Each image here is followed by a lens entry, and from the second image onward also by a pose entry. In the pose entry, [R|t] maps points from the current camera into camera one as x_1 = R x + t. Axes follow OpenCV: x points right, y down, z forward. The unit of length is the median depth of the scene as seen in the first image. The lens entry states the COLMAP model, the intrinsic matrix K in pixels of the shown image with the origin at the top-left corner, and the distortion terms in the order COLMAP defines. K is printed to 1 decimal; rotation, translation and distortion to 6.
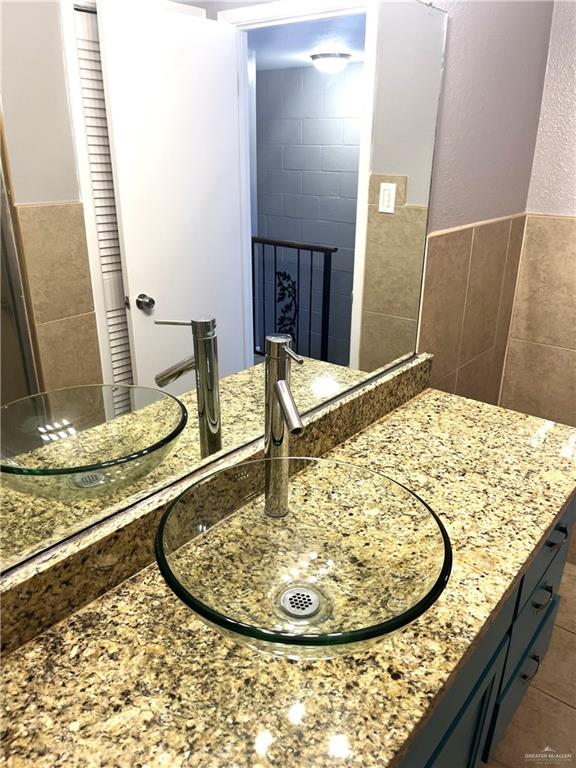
lens RADIAL K [[588.1, 0, 288.0], [0, 588.1, 384.0], [0, 0, 1]] dist [-0.000661, -0.005726]
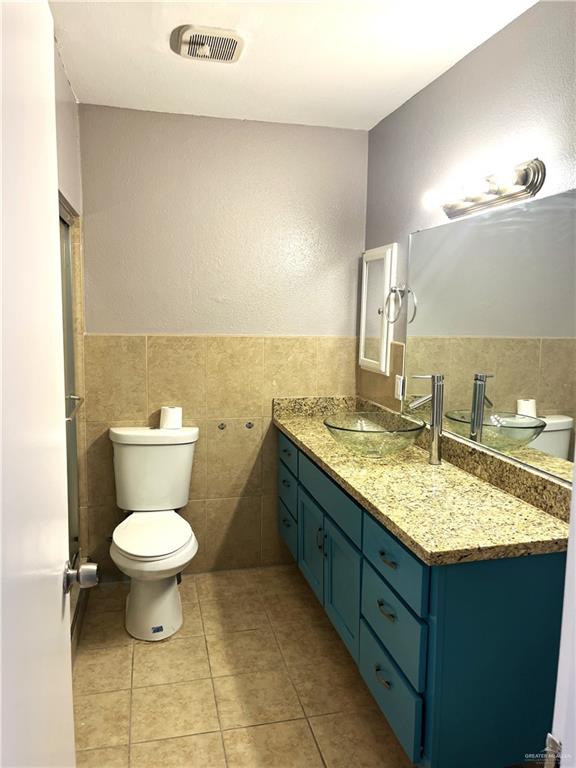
lens RADIAL K [[588.1, 0, 288.0], [0, 588.1, 384.0], [0, 0, 1]] dist [-0.000661, -0.005726]
pose [[-0.607994, 0.078671, -0.790034, 1.621786], [-0.317753, 0.887796, 0.332942, -0.472617], [0.727582, 0.453463, -0.514777, 1.336265]]
